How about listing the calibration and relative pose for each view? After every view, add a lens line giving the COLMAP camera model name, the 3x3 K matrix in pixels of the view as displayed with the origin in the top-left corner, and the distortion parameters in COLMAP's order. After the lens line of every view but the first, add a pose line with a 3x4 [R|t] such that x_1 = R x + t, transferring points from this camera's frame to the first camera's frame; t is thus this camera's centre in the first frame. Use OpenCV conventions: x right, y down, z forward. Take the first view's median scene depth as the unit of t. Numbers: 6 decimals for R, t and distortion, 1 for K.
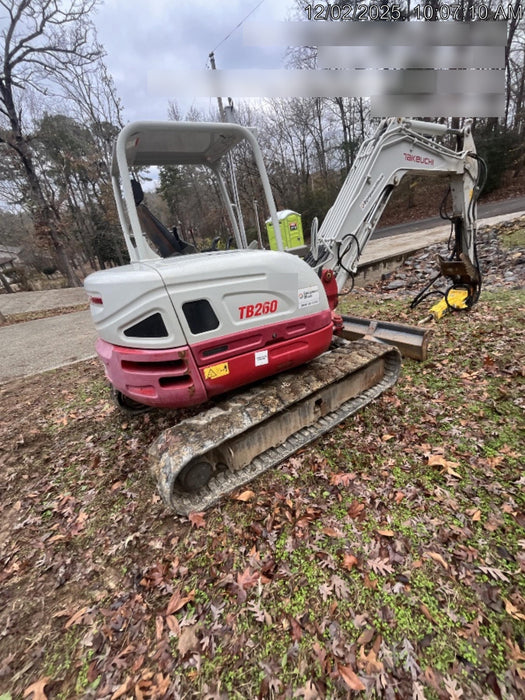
lens RADIAL K [[285.8, 0, 262.5], [0, 285.8, 350.0], [0, 0, 1]] dist [-0.000778, 0.000162]
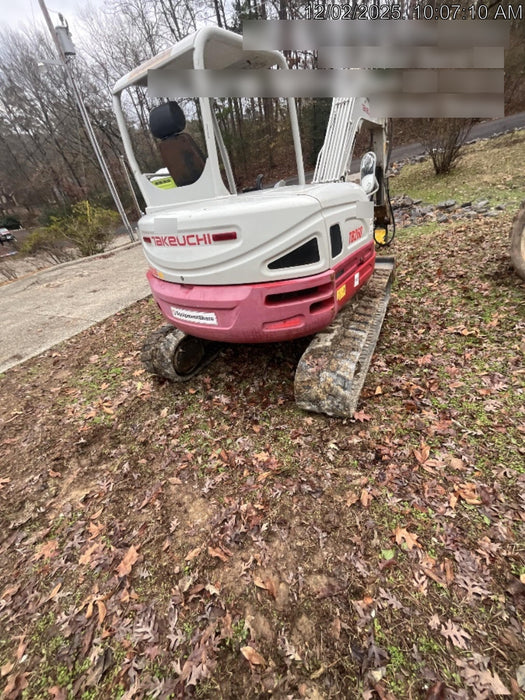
lens RADIAL K [[285.8, 0, 262.5], [0, 285.8, 350.0], [0, 0, 1]] dist [-0.000778, 0.000162]
pose [[0.894991, -0.231171, 0.381511, -0.921905], [0.192249, 0.971631, 0.137745, 0.079092], [-0.402530, -0.049935, 0.914044, 0.091950]]
